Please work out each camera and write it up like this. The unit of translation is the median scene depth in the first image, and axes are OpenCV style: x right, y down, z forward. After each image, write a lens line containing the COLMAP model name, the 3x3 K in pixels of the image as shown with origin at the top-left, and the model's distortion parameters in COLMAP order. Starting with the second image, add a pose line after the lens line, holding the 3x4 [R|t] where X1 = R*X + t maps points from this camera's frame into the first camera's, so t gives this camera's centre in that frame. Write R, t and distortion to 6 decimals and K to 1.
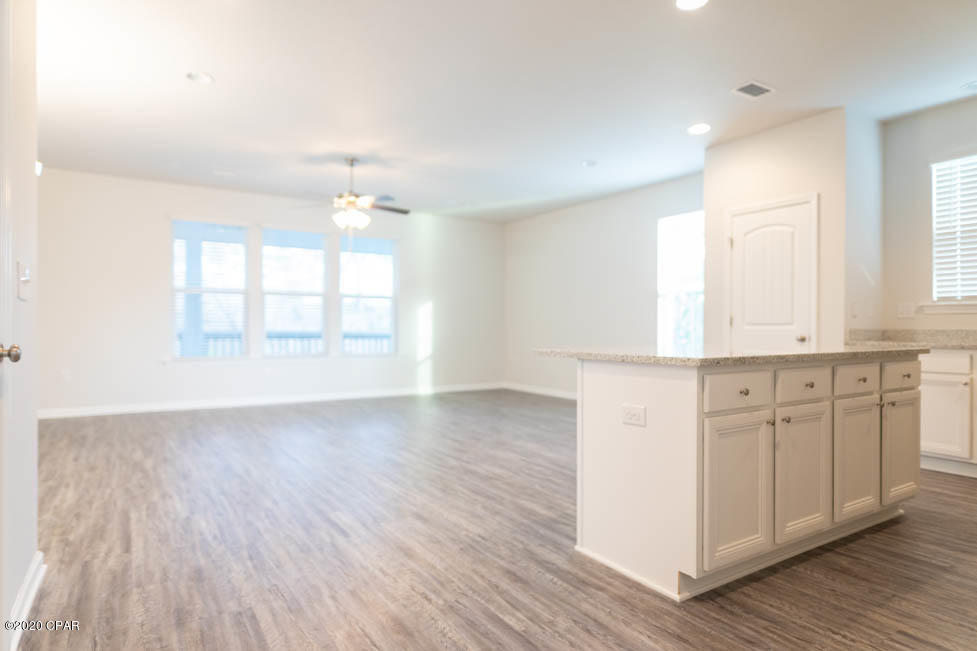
lens RADIAL K [[563.1, 0, 492.0], [0, 563.1, 320.4], [0, 0, 1]] dist [-0.016682, -0.001358]
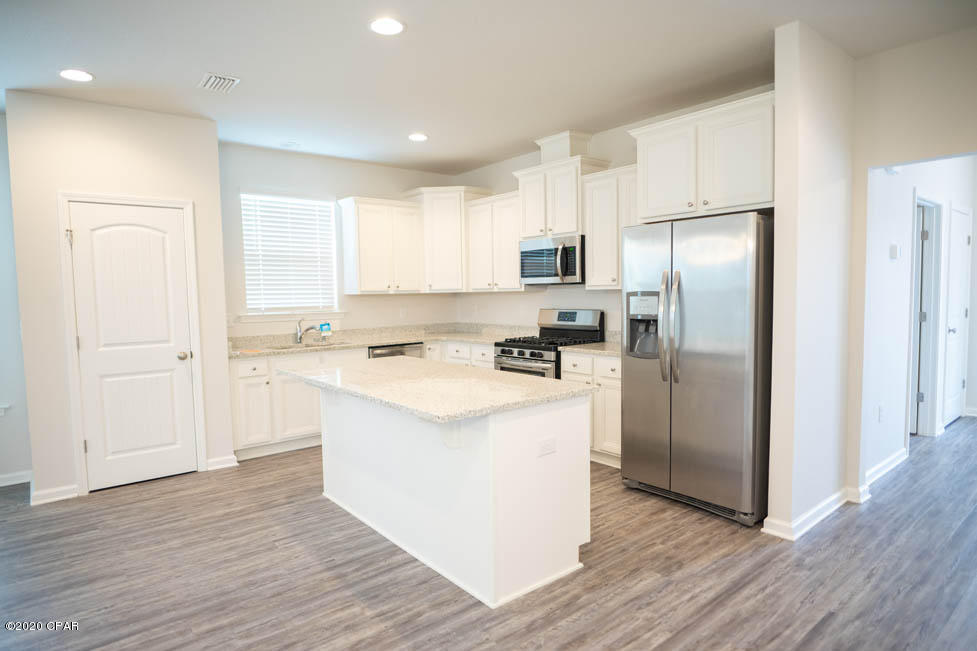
lens RADIAL K [[563.1, 0, 490.9], [0, 563.1, 324.9], [0, 0, 1]] dist [-0.016682, -0.001358]
pose [[-0.114950, -0.062040, 0.991432, -0.398565], [0.004613, 0.998004, 0.062986, -0.071911], [-0.993361, 0.011814, -0.114435, 0.568920]]
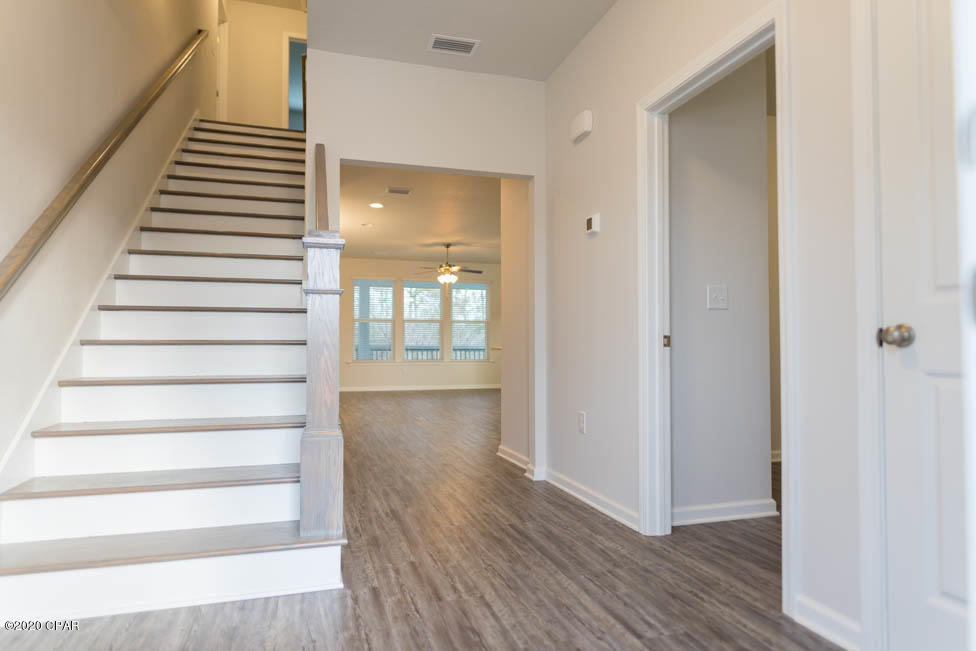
lens RADIAL K [[562.5, 0, 485.3], [0, 562.5, 331.4], [0, 0, 1]] dist [-0.016682, -0.001358]
pose [[0.958578, -0.008764, -0.284695, 0.335935], [0.009663, 0.999952, 0.001754, -0.026760], [0.284666, -0.004433, 0.958616, -0.579286]]
